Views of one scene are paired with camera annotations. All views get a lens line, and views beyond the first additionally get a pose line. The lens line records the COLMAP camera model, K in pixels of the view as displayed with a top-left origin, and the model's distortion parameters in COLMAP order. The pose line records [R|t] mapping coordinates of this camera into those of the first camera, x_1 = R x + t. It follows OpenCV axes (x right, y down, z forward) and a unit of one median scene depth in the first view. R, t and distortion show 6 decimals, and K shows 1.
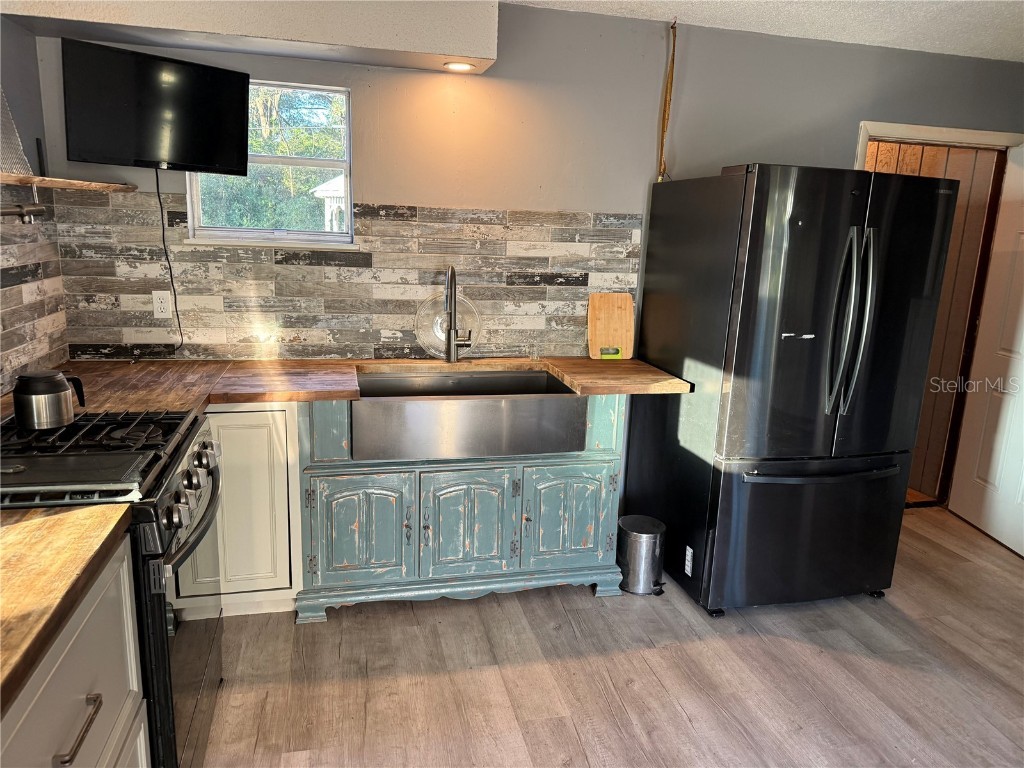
lens RADIAL K [[716.2, 0, 516.9], [0, 716.2, 382.6], [0, 0, 1]] dist [0.138089, -0.240203]
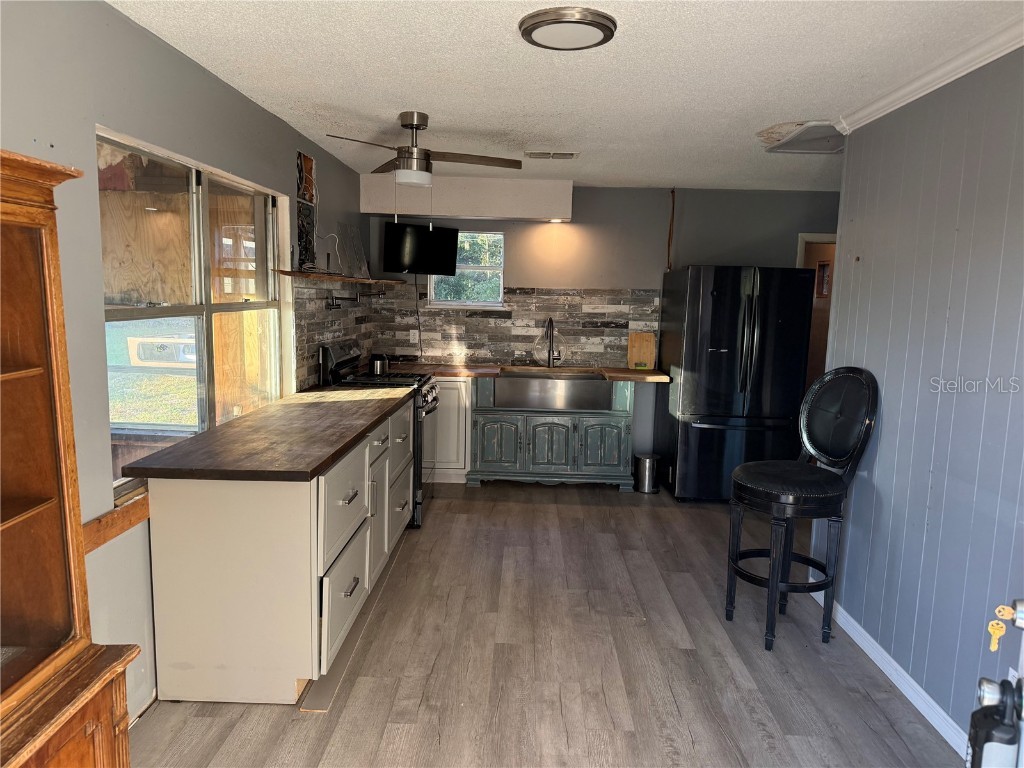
lens RADIAL K [[716.2, 0, 516.9], [0, 716.2, 382.6], [0, 0, 1]] dist [0.138089, -0.240203]
pose [[0.967275, 0.017458, -0.253128, 0.312315], [-0.042473, 0.994694, -0.093696, 0.197212], [0.250149, 0.101381, 0.962885, -0.863889]]
